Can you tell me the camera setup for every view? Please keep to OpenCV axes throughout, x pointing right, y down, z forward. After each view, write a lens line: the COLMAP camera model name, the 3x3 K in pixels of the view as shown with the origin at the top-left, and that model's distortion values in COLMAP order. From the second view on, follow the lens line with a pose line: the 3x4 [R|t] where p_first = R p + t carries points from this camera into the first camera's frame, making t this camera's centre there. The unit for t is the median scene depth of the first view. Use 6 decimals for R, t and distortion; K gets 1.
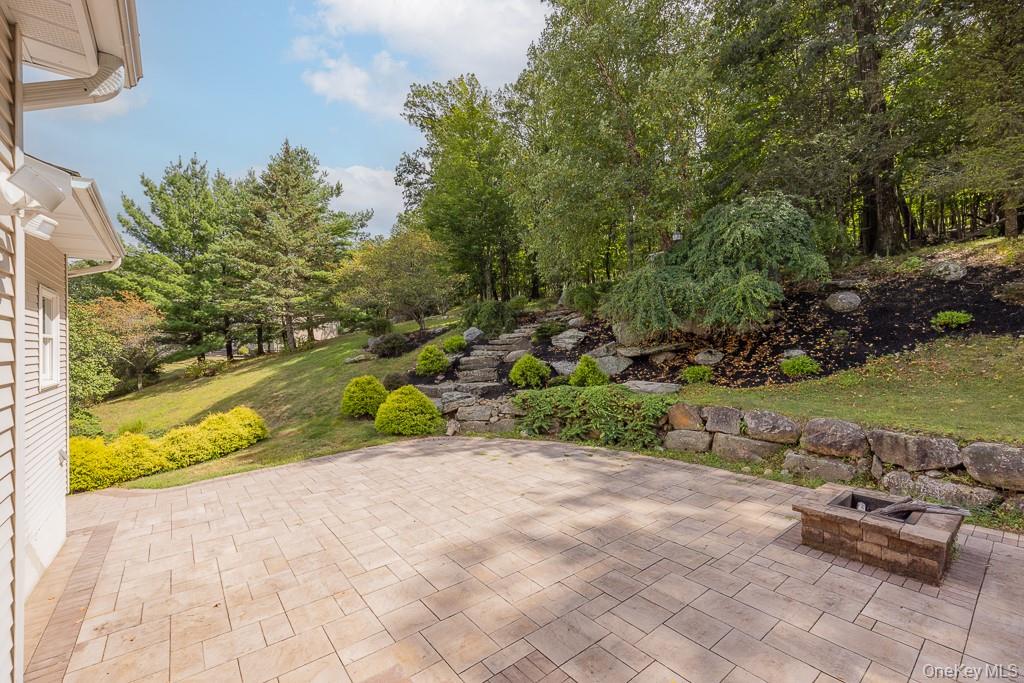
lens RADIAL K [[434.7, 0, 511.7], [0, 434.7, 342.6], [0, 0, 1]] dist [-0.000062, 0.000007]
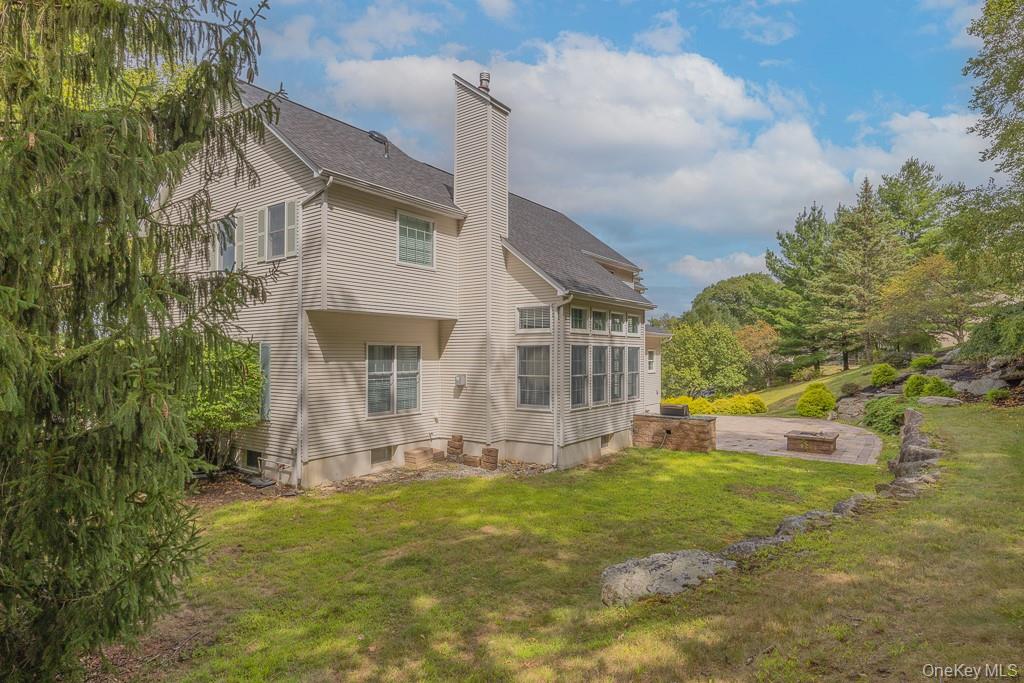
lens RADIAL K [[548.9, 0, 512.0], [0, 548.9, 344.5], [0, 0, 1]] dist [0.002792, 0.000640]
pose [[0.264141, -0.004802, -0.964472, 0.594575], [-0.002975, 0.999979, -0.005794, -0.018963], [0.964480, 0.004400, 0.264121, -0.260147]]
